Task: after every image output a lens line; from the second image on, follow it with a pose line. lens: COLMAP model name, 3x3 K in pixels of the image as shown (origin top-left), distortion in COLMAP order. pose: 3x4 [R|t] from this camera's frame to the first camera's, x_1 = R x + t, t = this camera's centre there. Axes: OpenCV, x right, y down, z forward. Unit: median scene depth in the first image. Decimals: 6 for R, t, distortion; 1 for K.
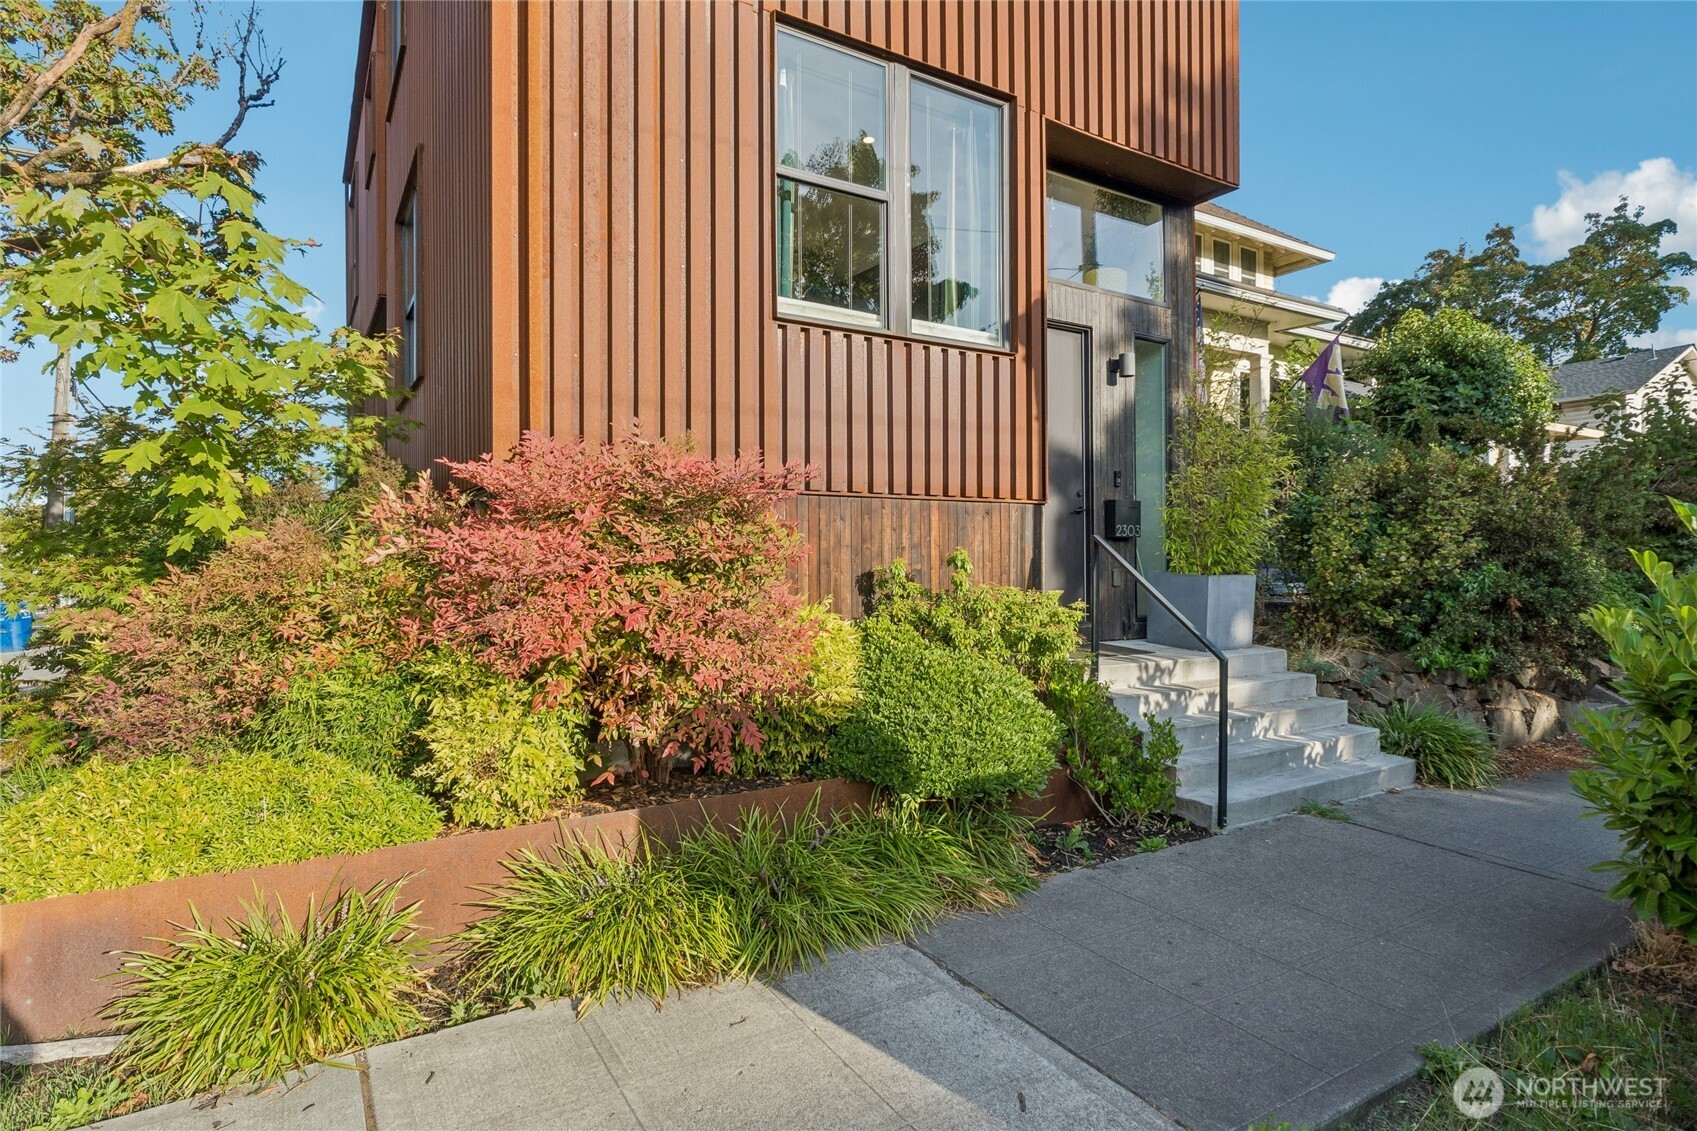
lens RADIAL K [[895.0, 0, 843.0], [0, 895.0, 557.8], [0, 0, 1]] dist [-0.003317, 0.000250]
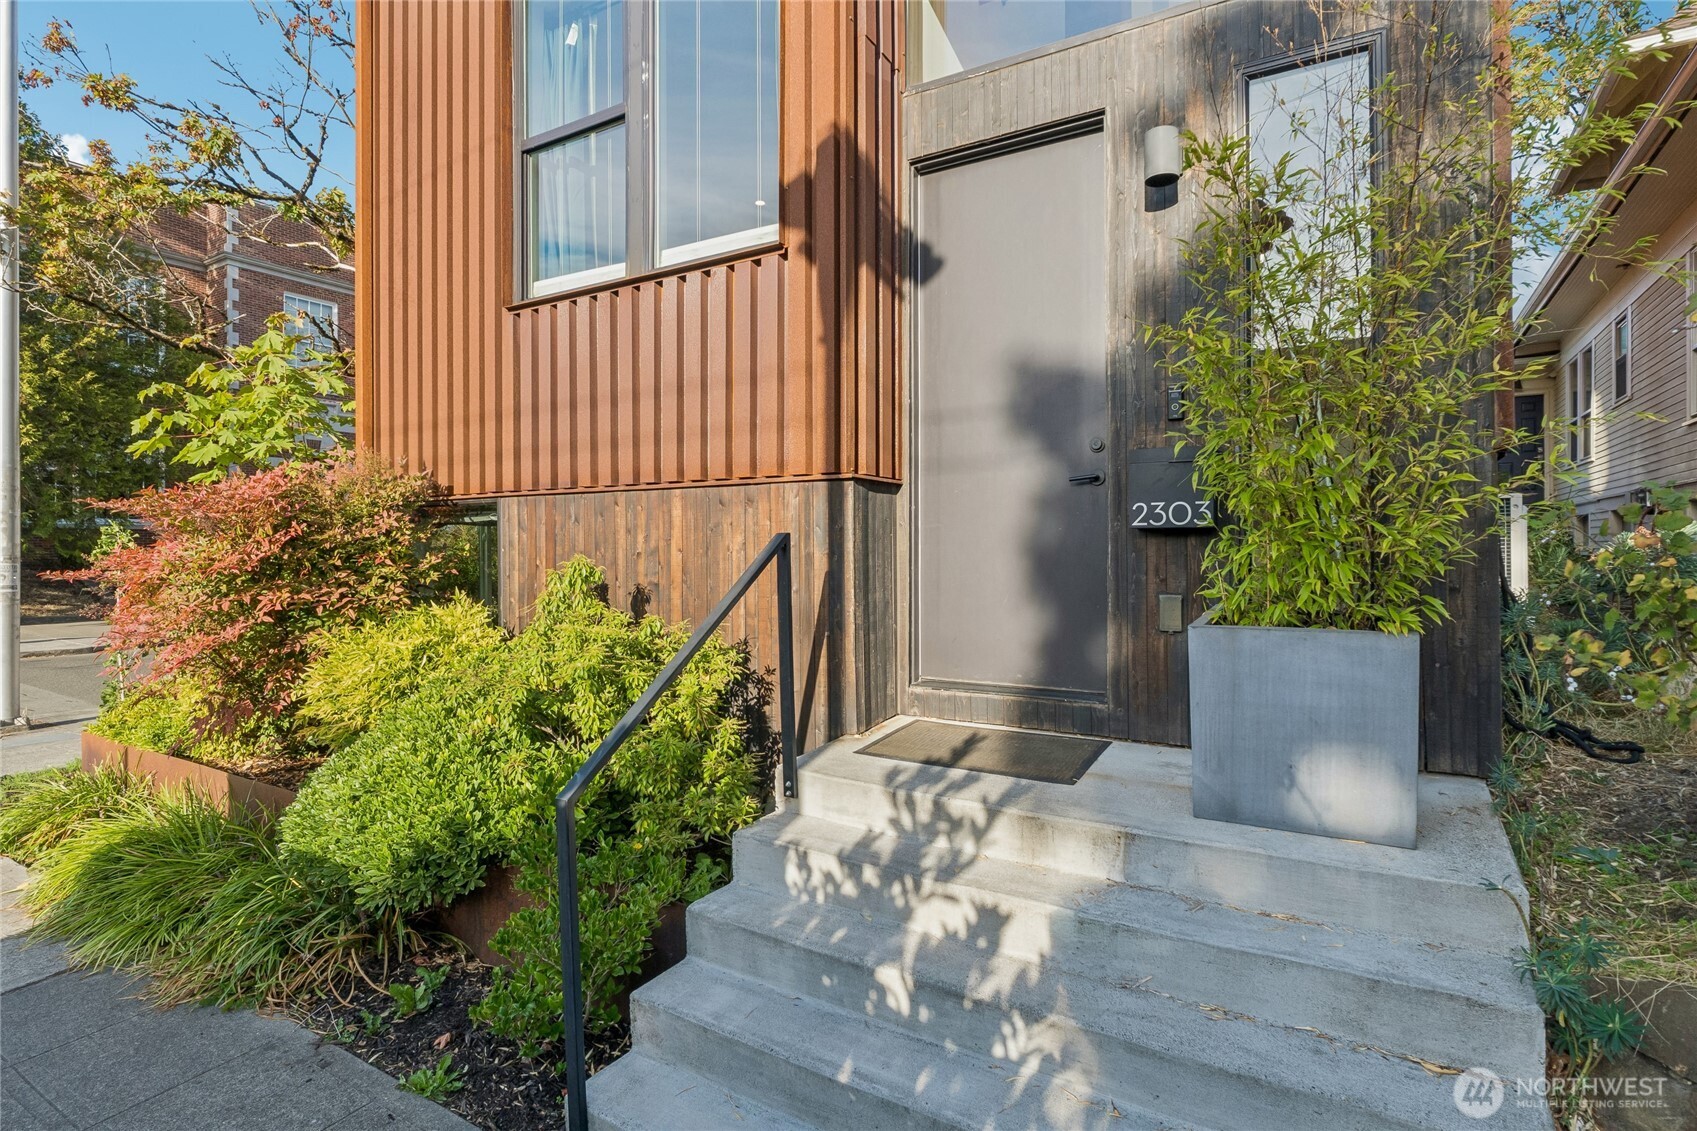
lens RADIAL K [[839.0, 0, 848.9], [0, 839.0, 562.9], [0, 0, 1]] dist [-0.010414, 0.000599]
pose [[0.466159, 0.008482, -0.884660, 0.738168], [-0.008536, 0.999951, 0.005090, -0.008374], [0.884660, 0.005178, 0.466209, 0.781035]]
